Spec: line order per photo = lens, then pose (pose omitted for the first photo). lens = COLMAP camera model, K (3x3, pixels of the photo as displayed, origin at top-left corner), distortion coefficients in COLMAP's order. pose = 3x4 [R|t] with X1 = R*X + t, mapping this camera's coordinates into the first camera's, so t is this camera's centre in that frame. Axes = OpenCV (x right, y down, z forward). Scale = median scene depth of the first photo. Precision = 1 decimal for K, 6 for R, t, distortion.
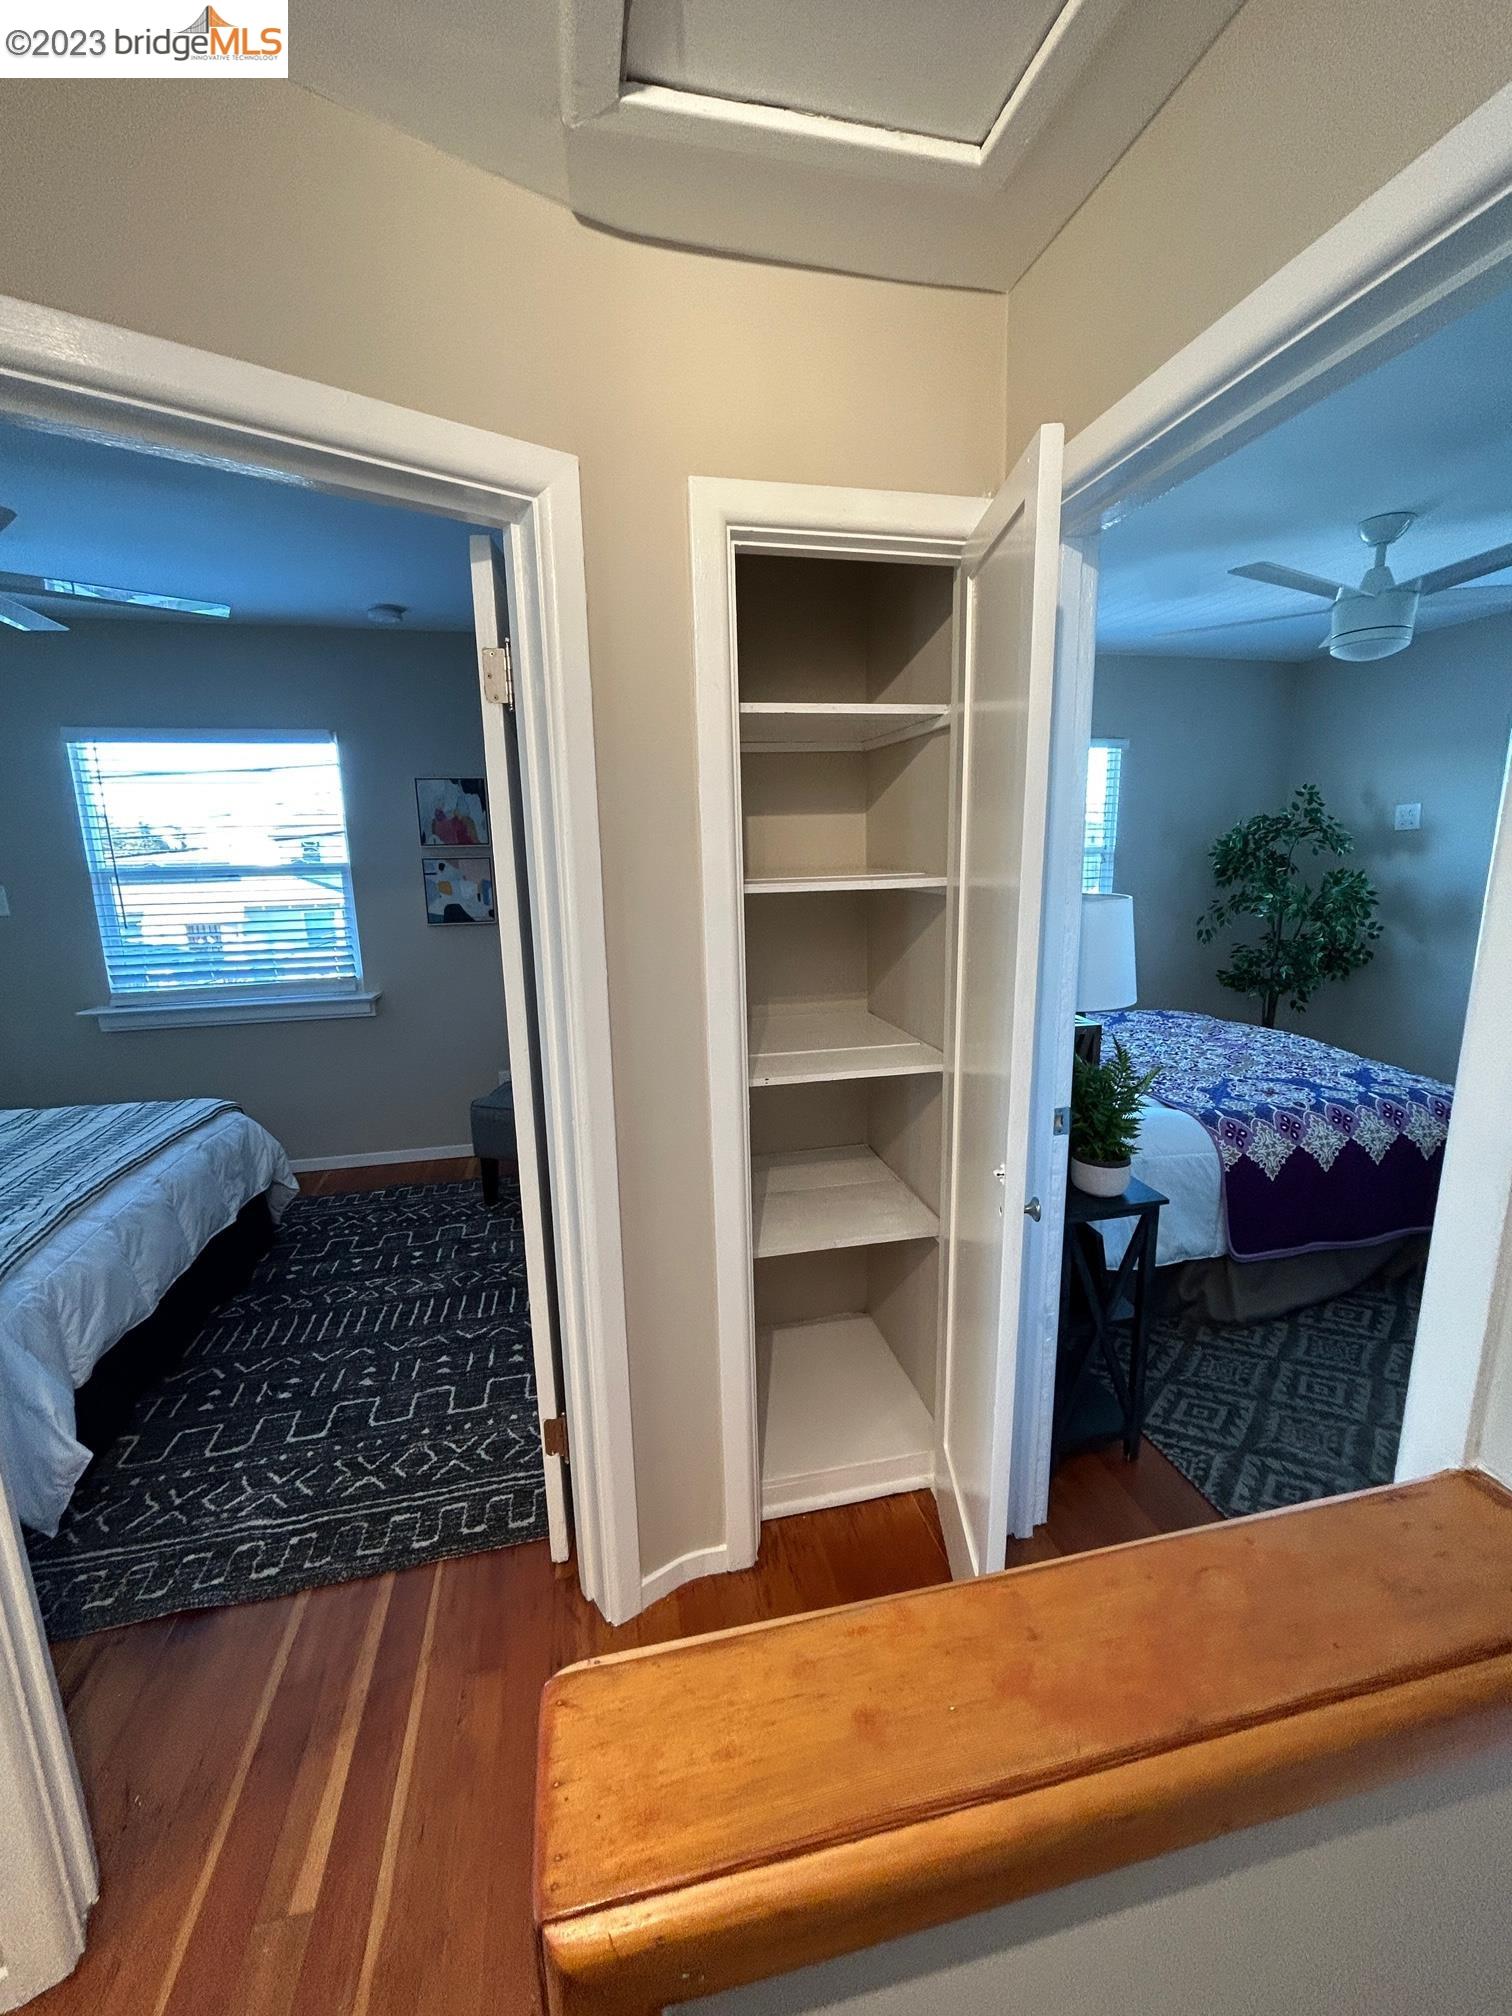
lens RADIAL K [[813.1, 0, 758.6], [0, 813.1, 1000.3], [0, 0, 1]] dist [0.006115, 0.000237]
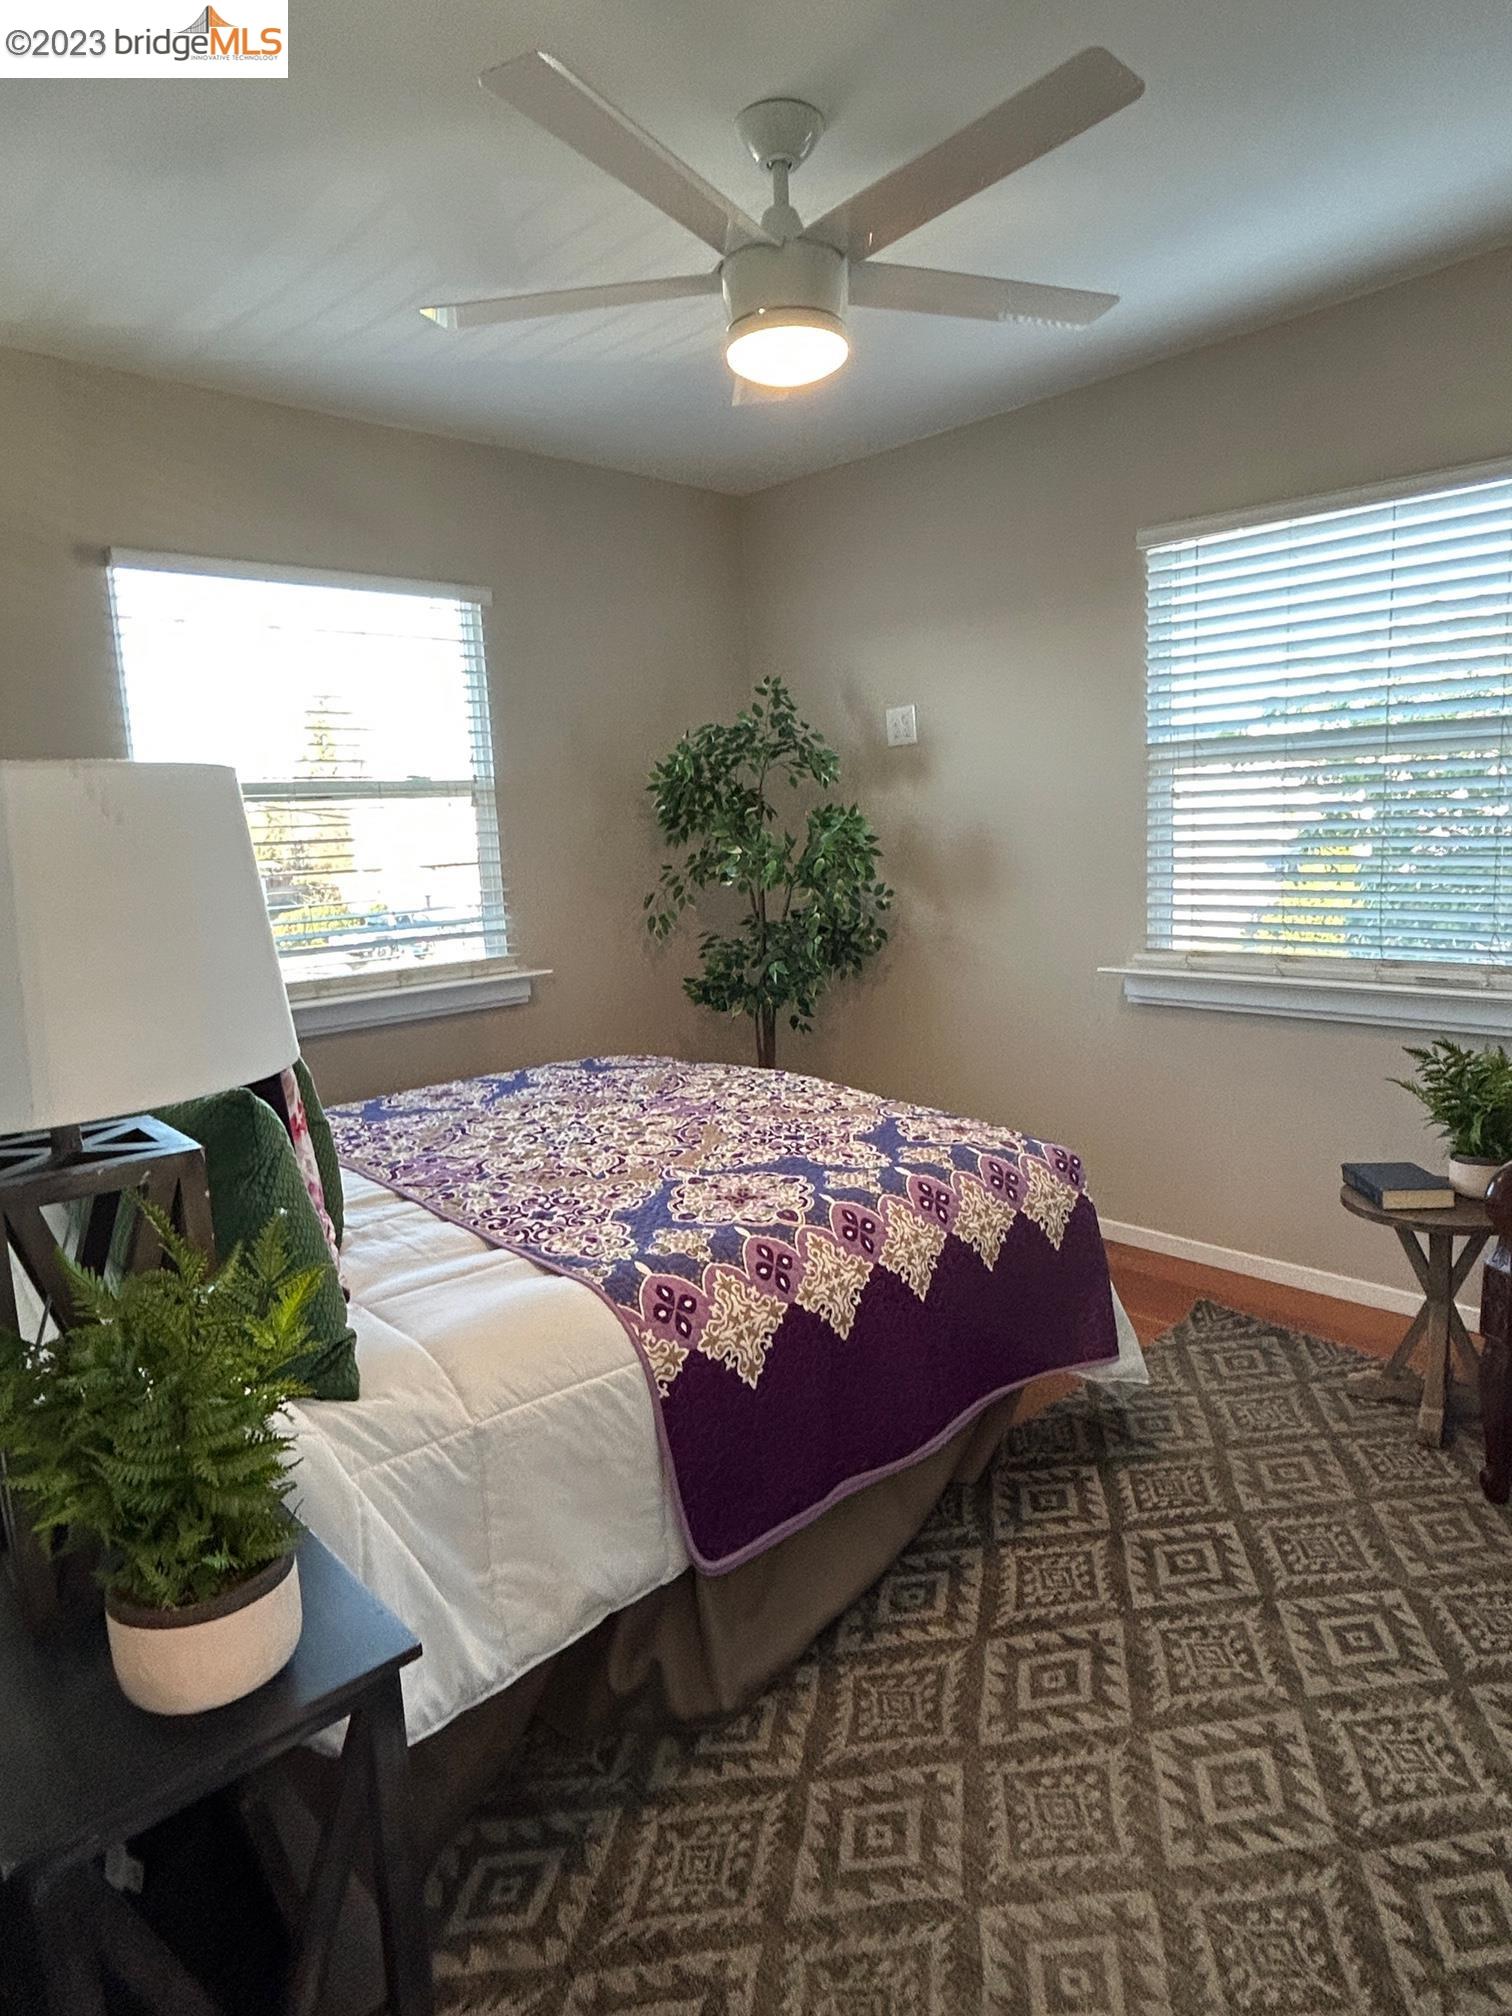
lens RADIAL K [[1179.8, 0, 756.1], [0, 1179.8, 1004.1], [0, 0, 1]] dist [-0.013779, -0.002294]
pose [[0.865783, -0.098511, 0.490628, 0.275689], [0.124416, 0.992021, -0.020365, 0.008352], [-0.484707, 0.078674, 0.871131, 0.330527]]
